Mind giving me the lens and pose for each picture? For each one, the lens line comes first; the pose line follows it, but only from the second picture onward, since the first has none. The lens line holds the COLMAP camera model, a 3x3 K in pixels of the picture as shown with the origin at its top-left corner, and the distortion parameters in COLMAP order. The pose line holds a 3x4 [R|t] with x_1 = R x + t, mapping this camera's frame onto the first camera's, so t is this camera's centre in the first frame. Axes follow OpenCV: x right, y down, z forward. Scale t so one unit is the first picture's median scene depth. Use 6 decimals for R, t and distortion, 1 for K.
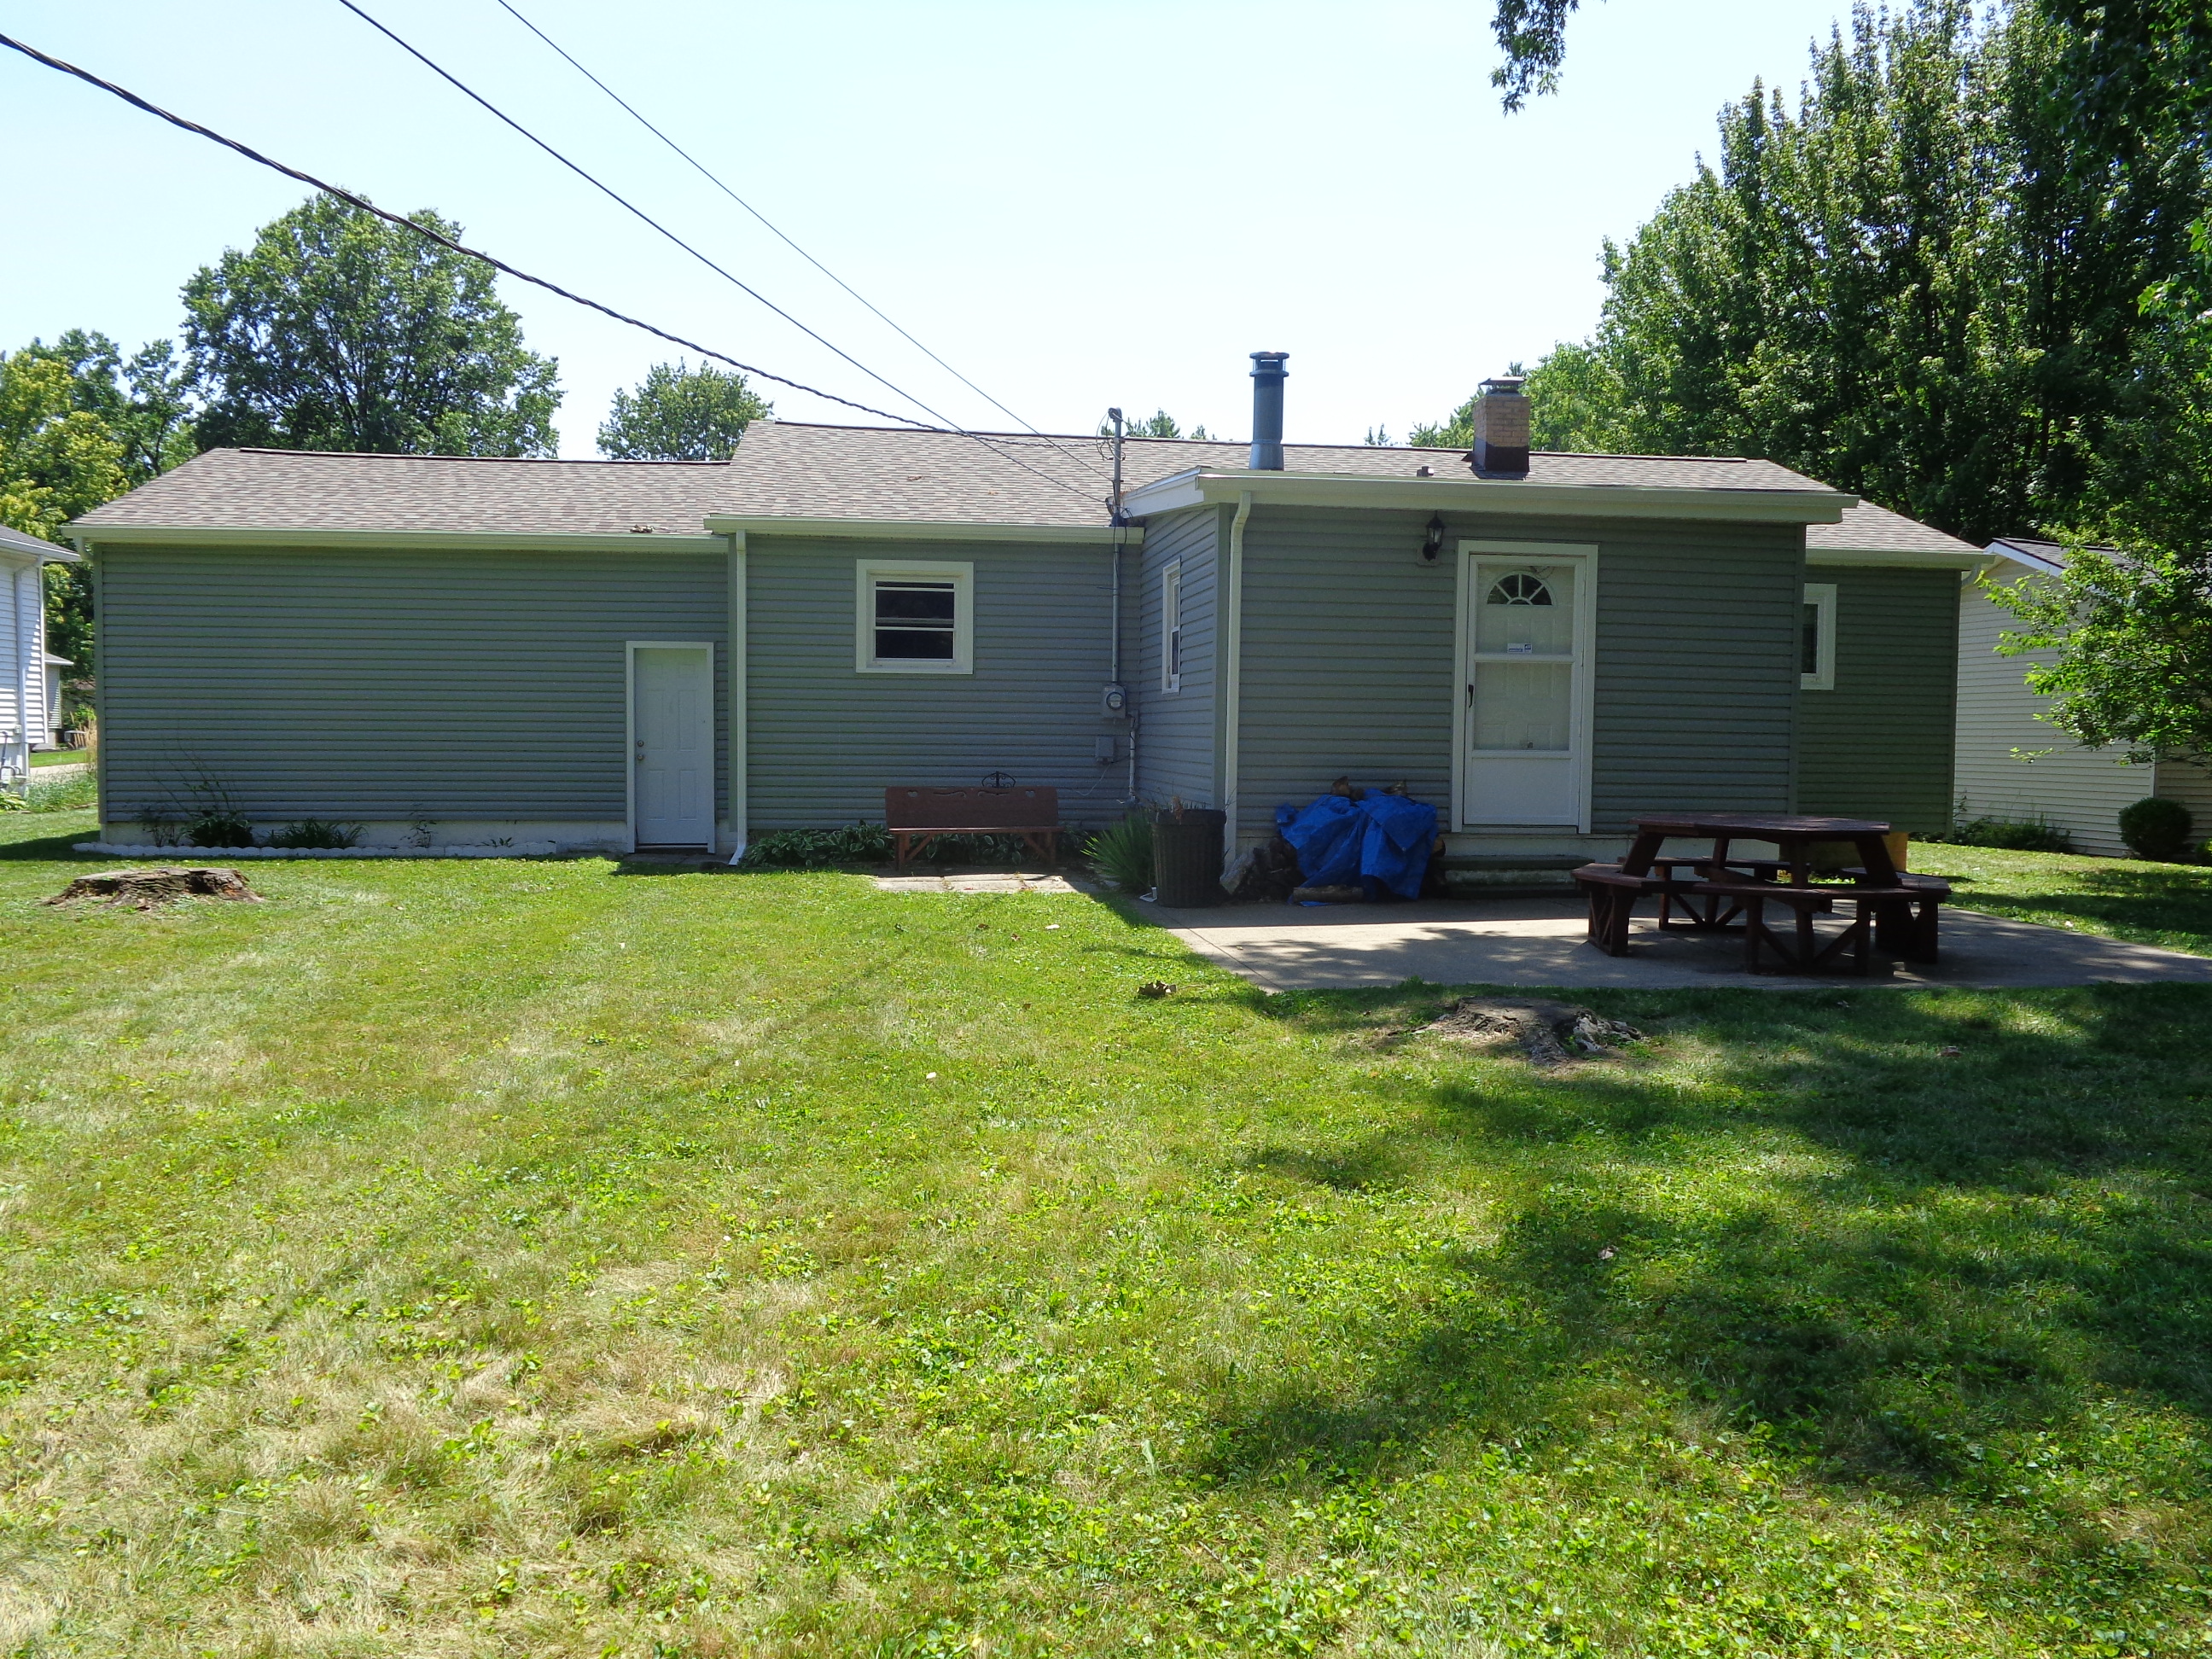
lens RADIAL K [[1660.4, 0, 1114.3], [0, 1660.4, 821.0], [0, 0, 1]] dist [-0.007232, 0.011715]
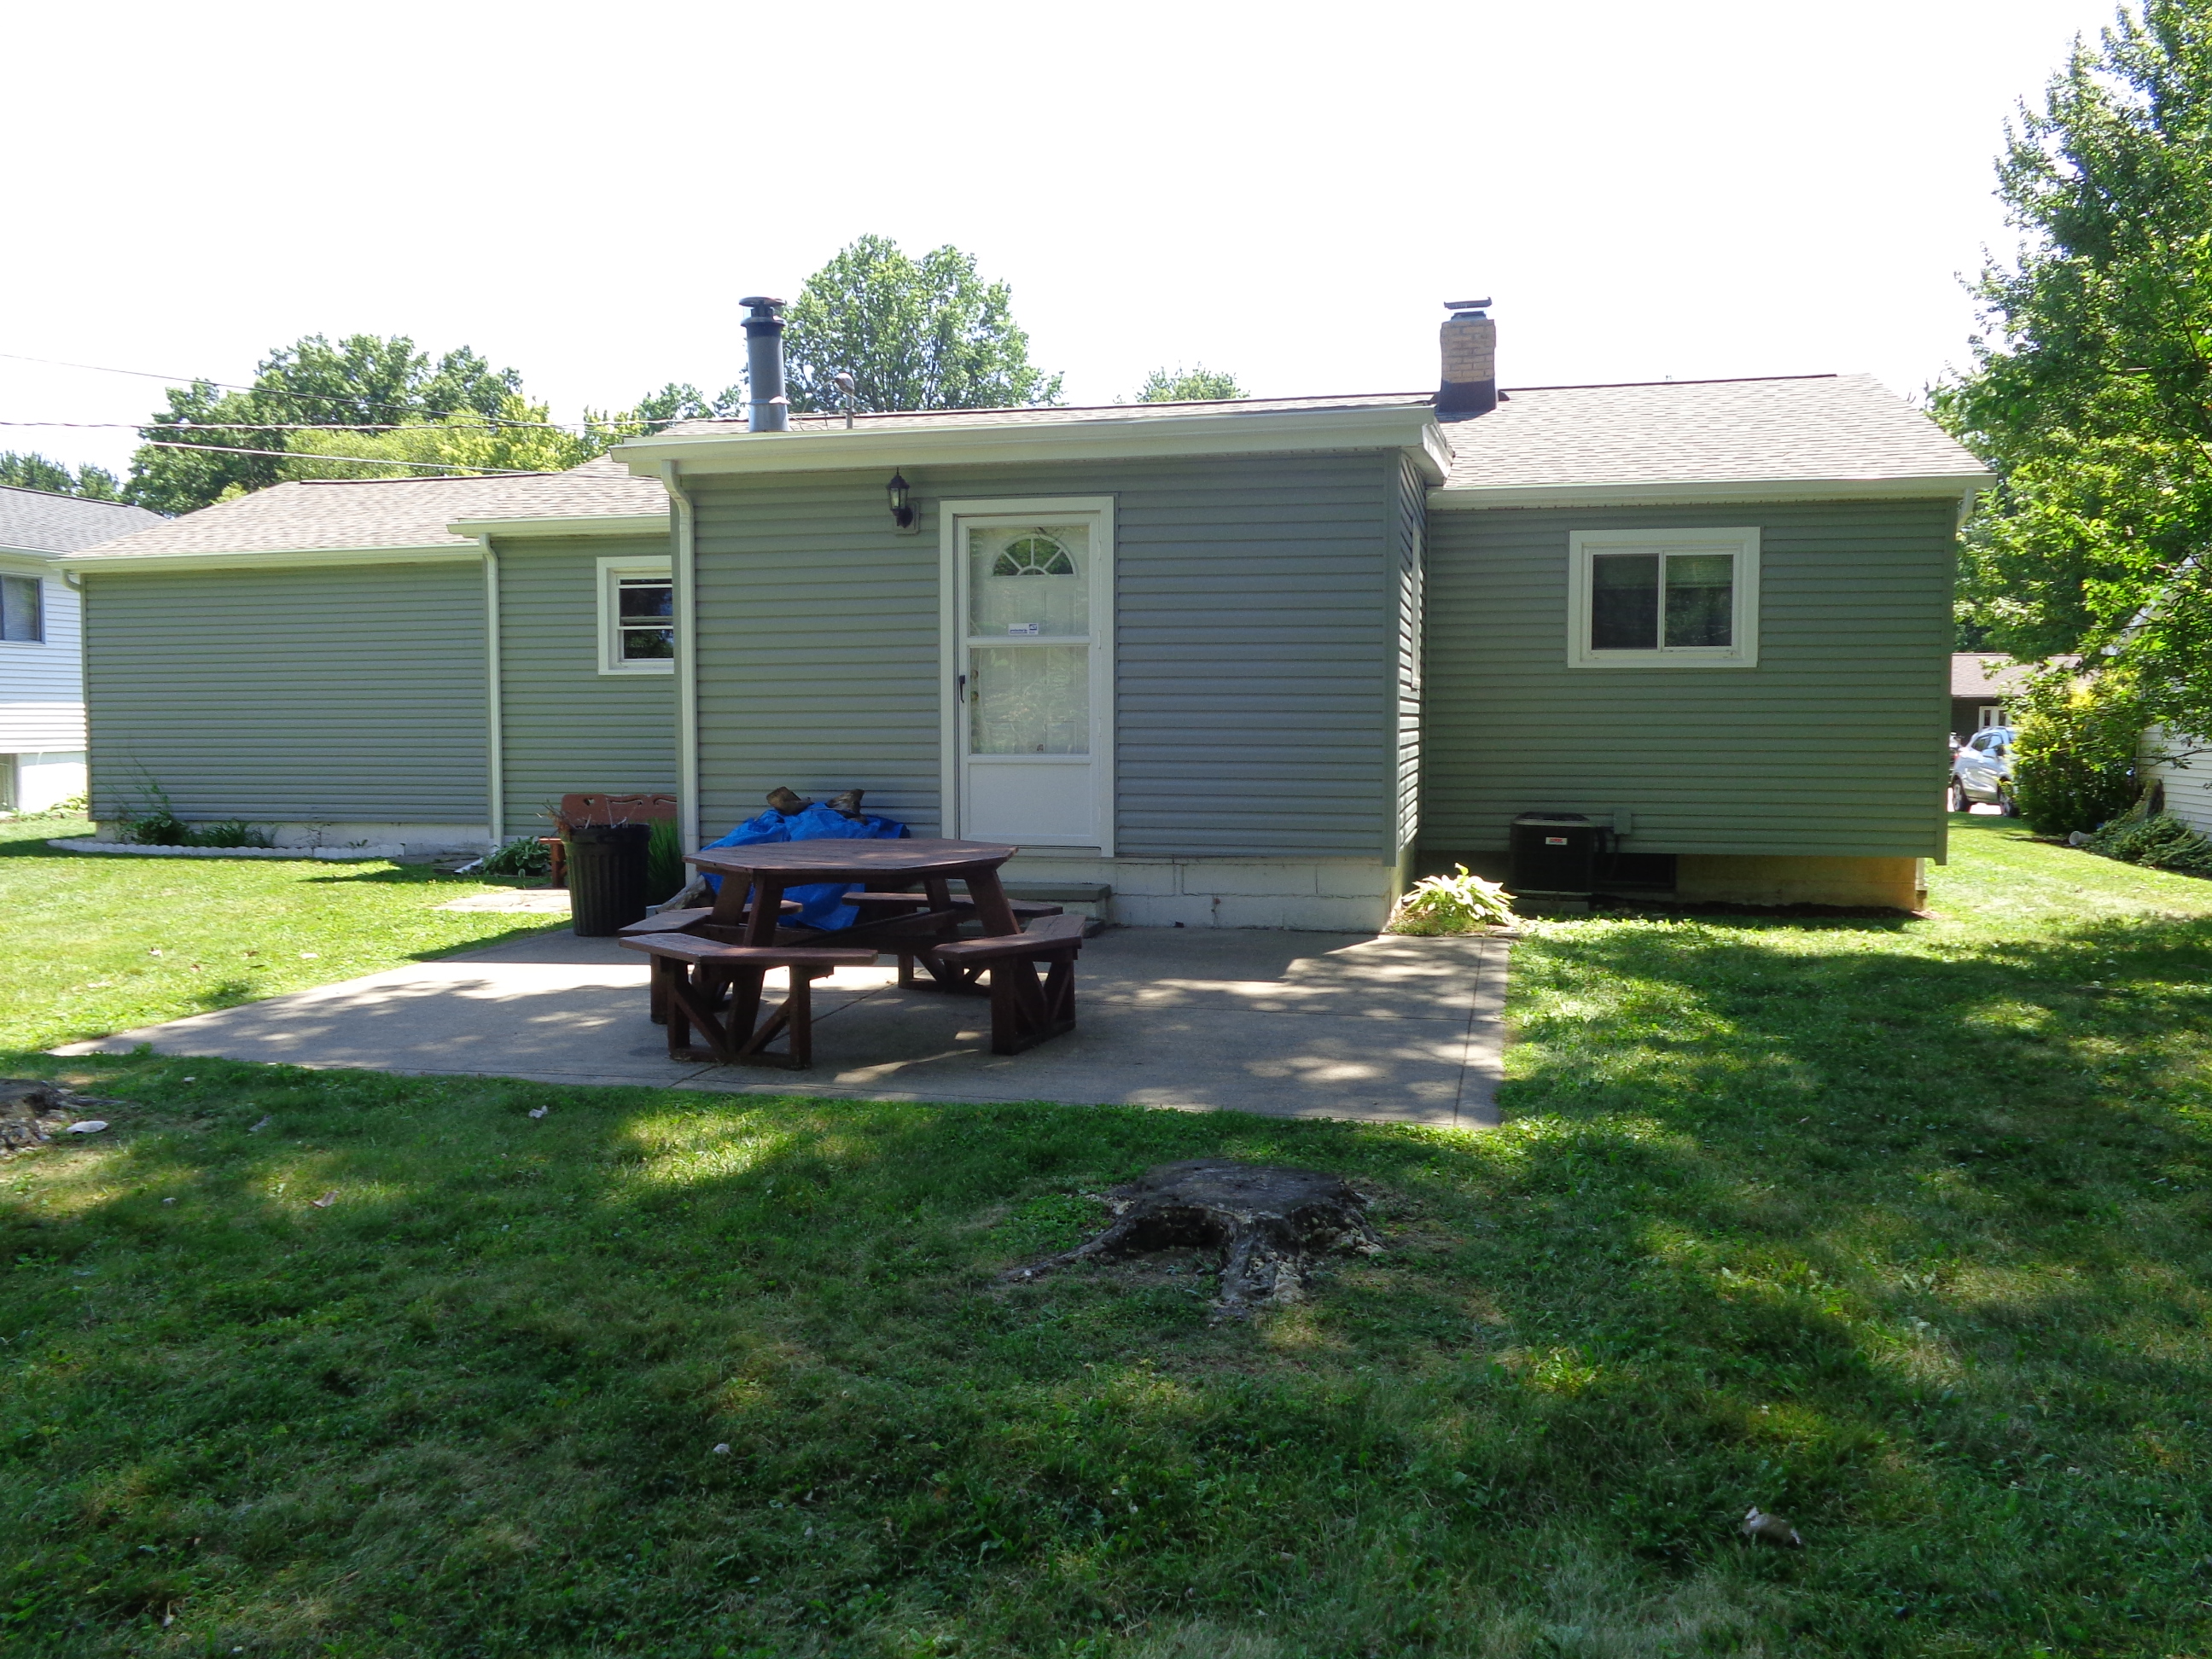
lens RADIAL K [[1660.4, 0, 1114.3], [0, 1660.4, 821.0], [0, 0, 1]] dist [-0.007232, 0.011715]
pose [[0.935366, 0.007581, -0.353601, 0.467914], [-0.005779, 0.999964, 0.006151, -0.012164], [0.353635, -0.003710, 0.935376, 0.204428]]
